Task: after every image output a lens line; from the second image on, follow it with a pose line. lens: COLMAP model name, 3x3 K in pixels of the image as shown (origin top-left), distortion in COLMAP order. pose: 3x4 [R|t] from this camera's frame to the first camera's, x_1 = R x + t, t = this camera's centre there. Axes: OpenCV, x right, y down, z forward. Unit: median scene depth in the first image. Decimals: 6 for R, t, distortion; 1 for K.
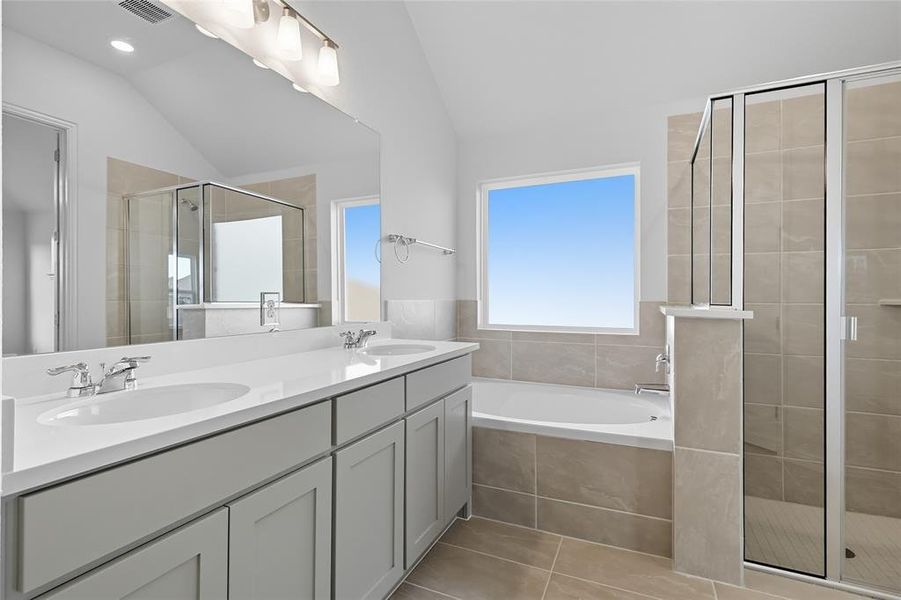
lens RADIAL K [[424.2, 0, 449.7], [0, 424.2, 299.9], [0, 0, 1]] dist [-0.001843, -0.000440]
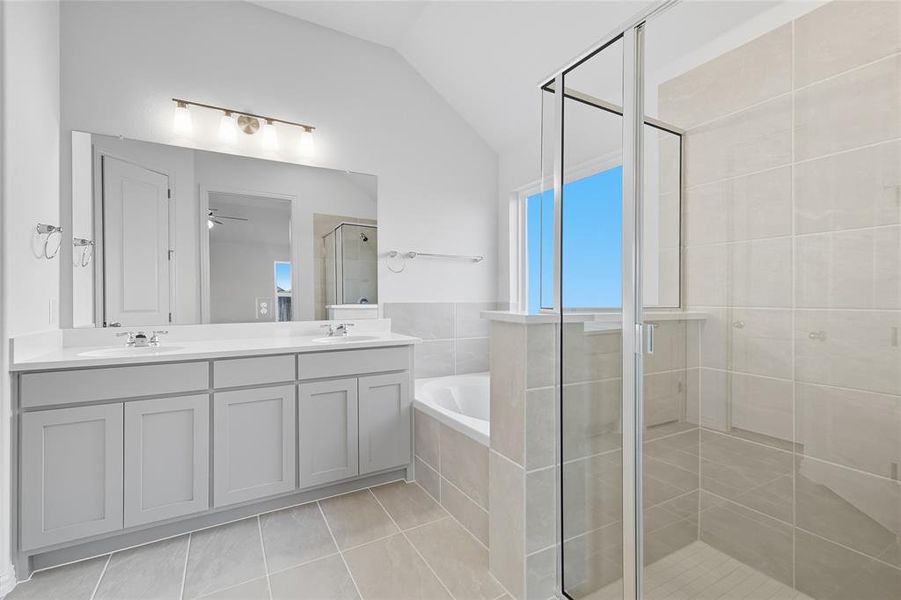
lens RADIAL K [[393.2, 0, 447.0], [0, 393.2, 303.6], [0, 0, 1]] dist [-0.001883, 0.000223]
pose [[0.811586, 0.003236, -0.584224, 0.809363], [0.001027, 0.999975, 0.006965, -0.005196], [0.584232, -0.006252, 0.811563, 0.151085]]
